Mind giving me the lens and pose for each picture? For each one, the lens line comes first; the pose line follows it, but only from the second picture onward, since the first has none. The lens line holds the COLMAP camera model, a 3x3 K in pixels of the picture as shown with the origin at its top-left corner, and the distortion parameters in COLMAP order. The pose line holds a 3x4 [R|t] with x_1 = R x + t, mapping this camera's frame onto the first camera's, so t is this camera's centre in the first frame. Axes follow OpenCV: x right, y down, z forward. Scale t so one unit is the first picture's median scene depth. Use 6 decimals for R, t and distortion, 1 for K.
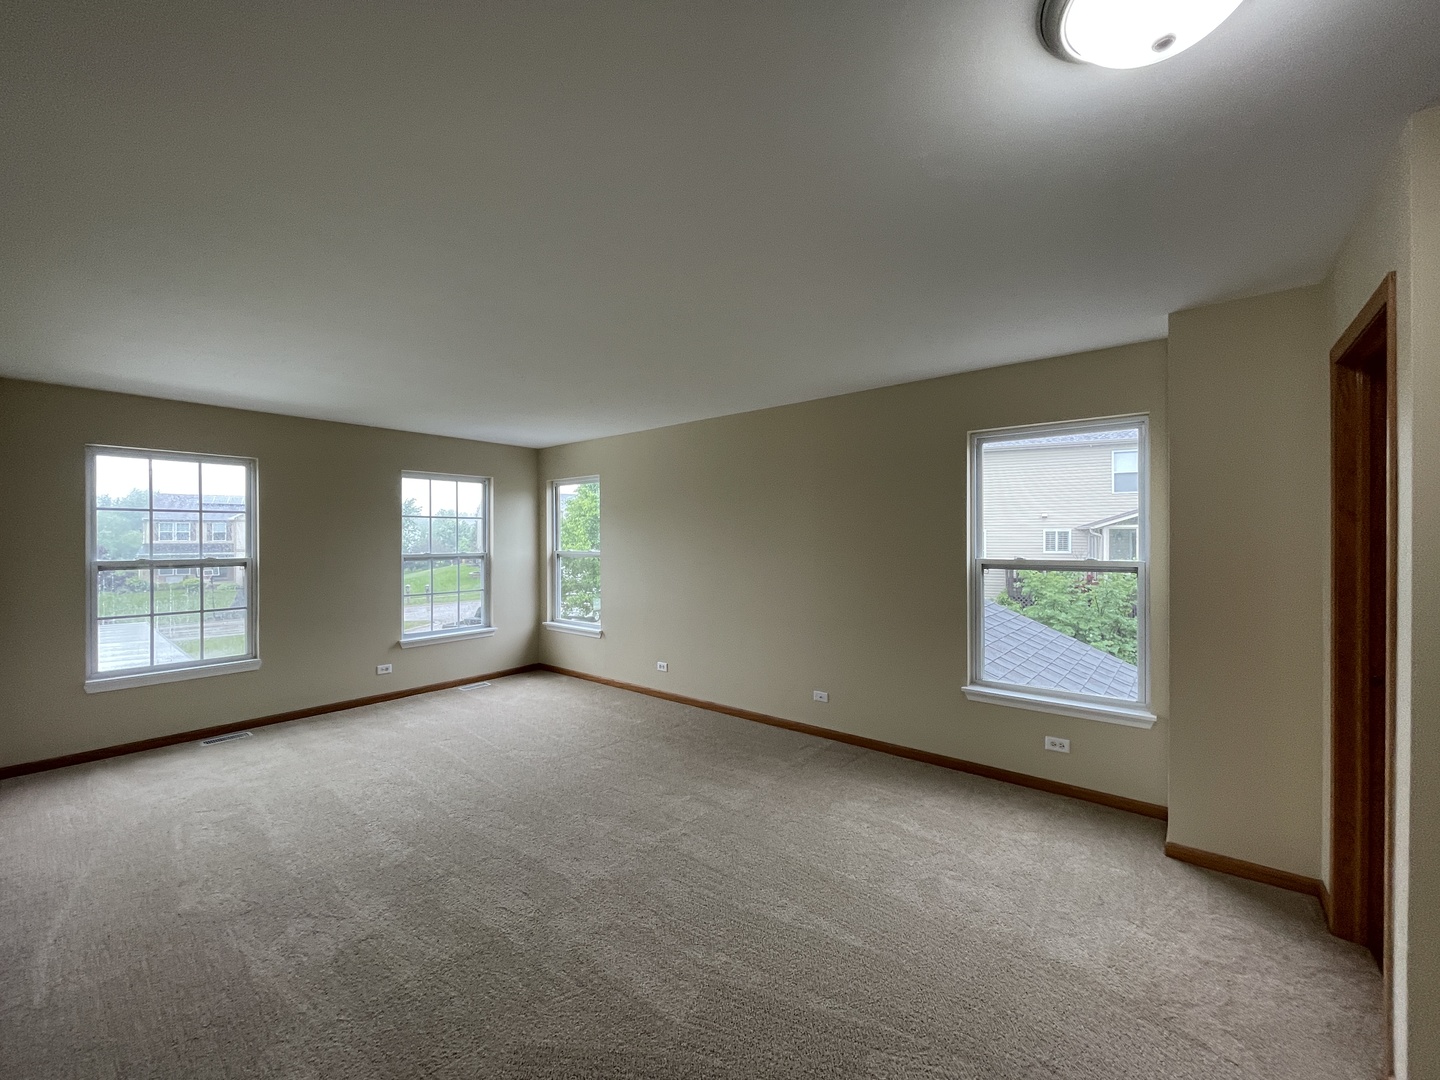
lens RADIAL K [[576.5, 0, 712.2], [0, 576.5, 537.7], [0, 0, 1]] dist [-0.000026, 0.000006]
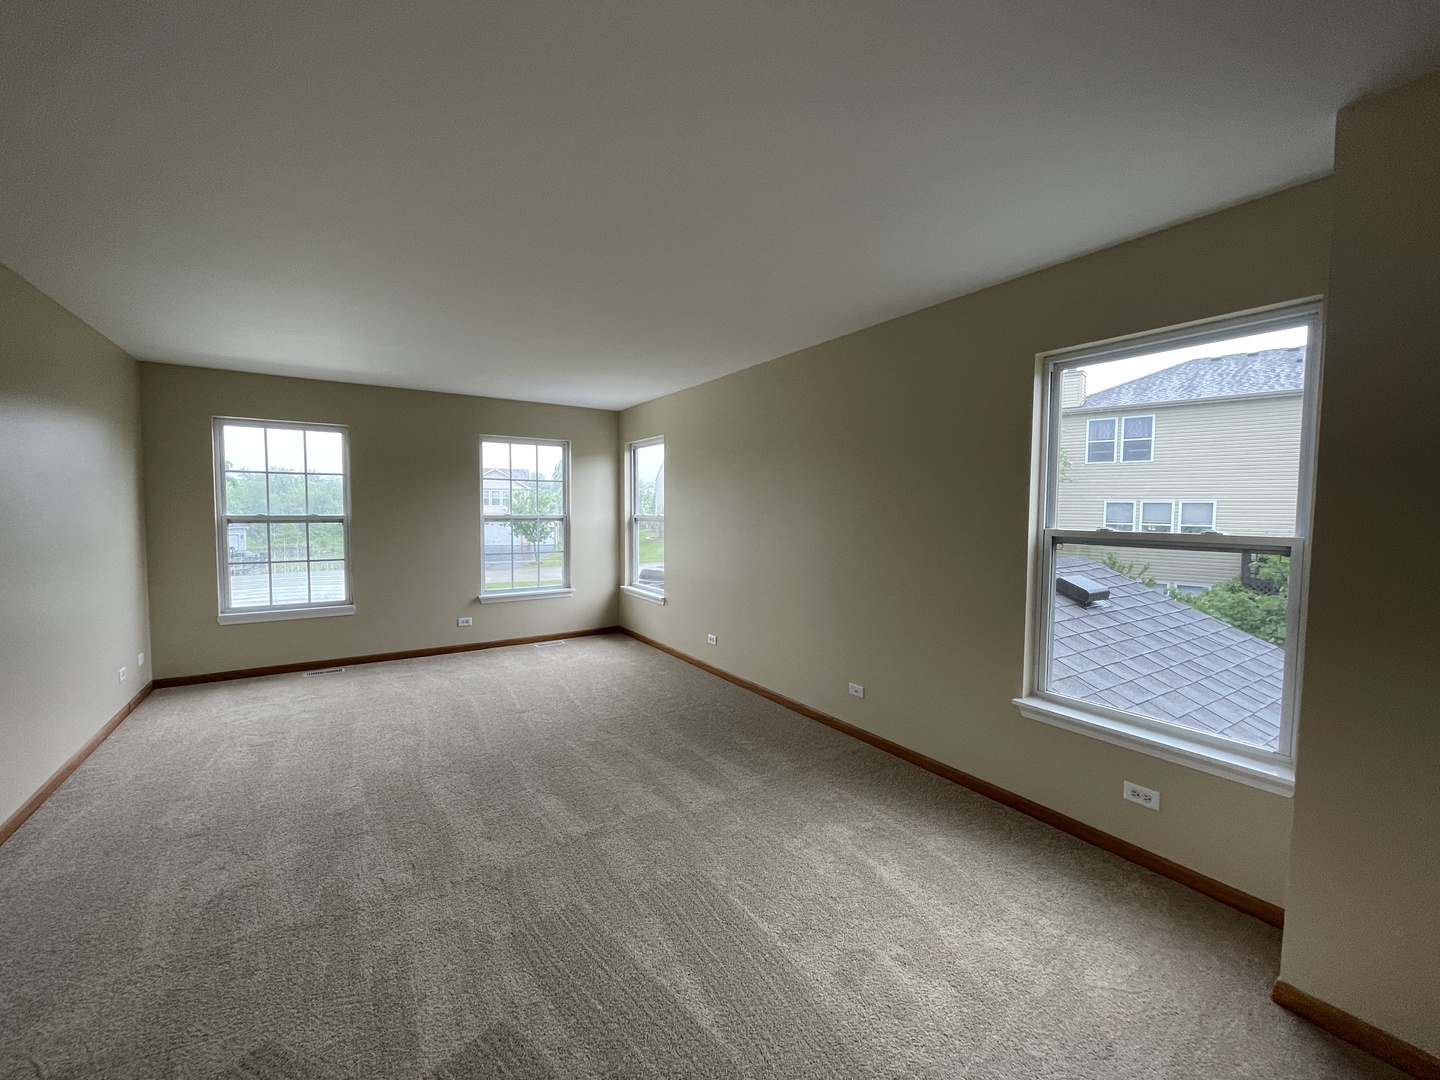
lens RADIAL K [[576.5, 0, 712.2], [0, 576.5, 537.7], [0, 0, 1]] dist [-0.000026, 0.000006]
pose [[0.955832, 0.026871, -0.292682, 0.224479], [-0.010892, 0.998366, 0.056088, 0.008237], [0.293711, -0.050422, 0.954564, 0.144505]]
